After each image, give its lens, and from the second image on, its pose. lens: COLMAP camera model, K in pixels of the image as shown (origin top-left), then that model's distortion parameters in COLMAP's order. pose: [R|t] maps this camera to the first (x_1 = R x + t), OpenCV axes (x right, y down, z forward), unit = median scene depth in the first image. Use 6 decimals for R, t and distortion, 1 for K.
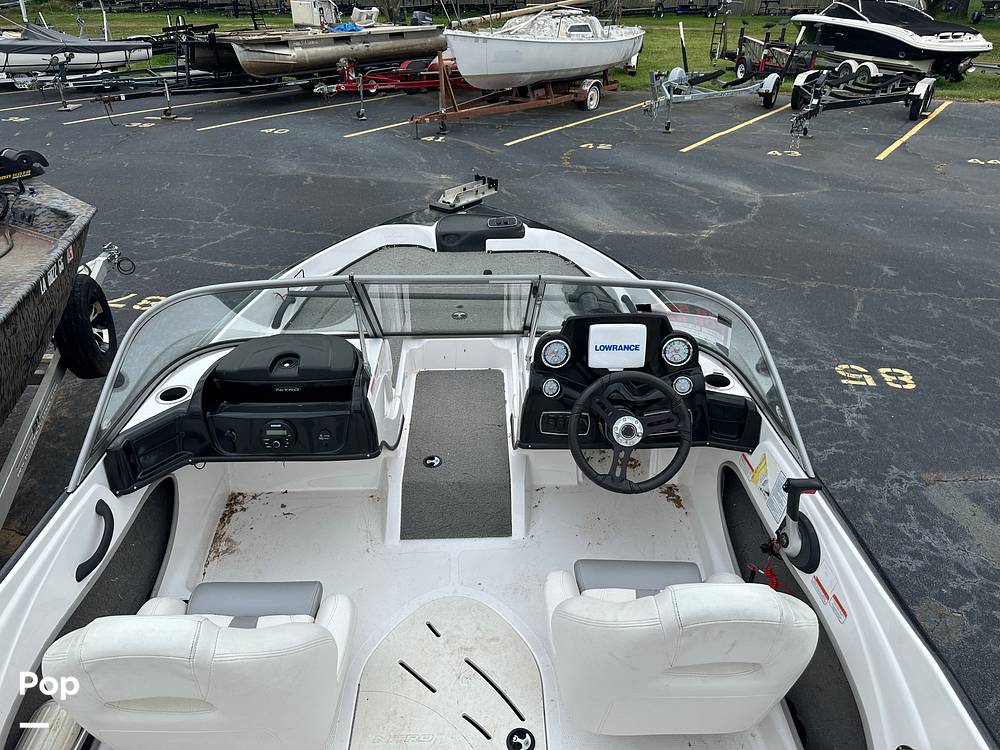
lens RADIAL K [[709.3, 0, 503.8], [0, 709.3, 377.2], [0, 0, 1]] dist [0.025135, -0.038772]
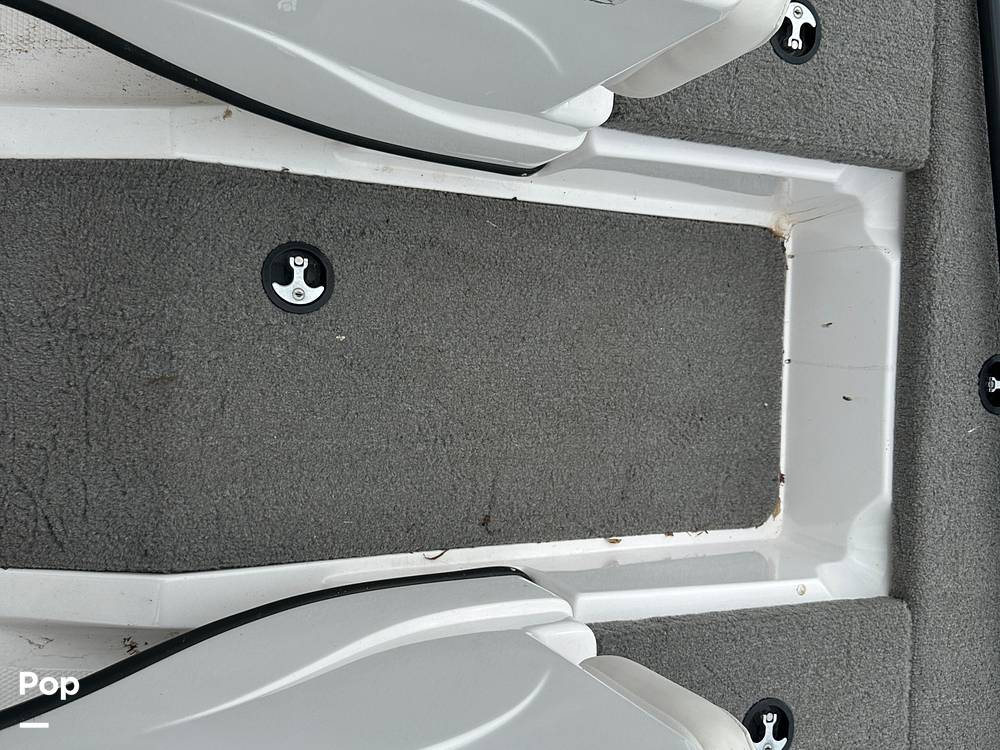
lens RADIAL K [[994.4, 0, 492.6], [0, 994.4, 379.7], [0, 0, 1]] dist [0.069314, 0.000000]
pose [[-0.057076, 0.998347, 0.006812, -0.023062], [-0.871348, -0.053144, 0.487779, -0.043009], [0.487335, 0.021905, 0.872941, 0.236612]]
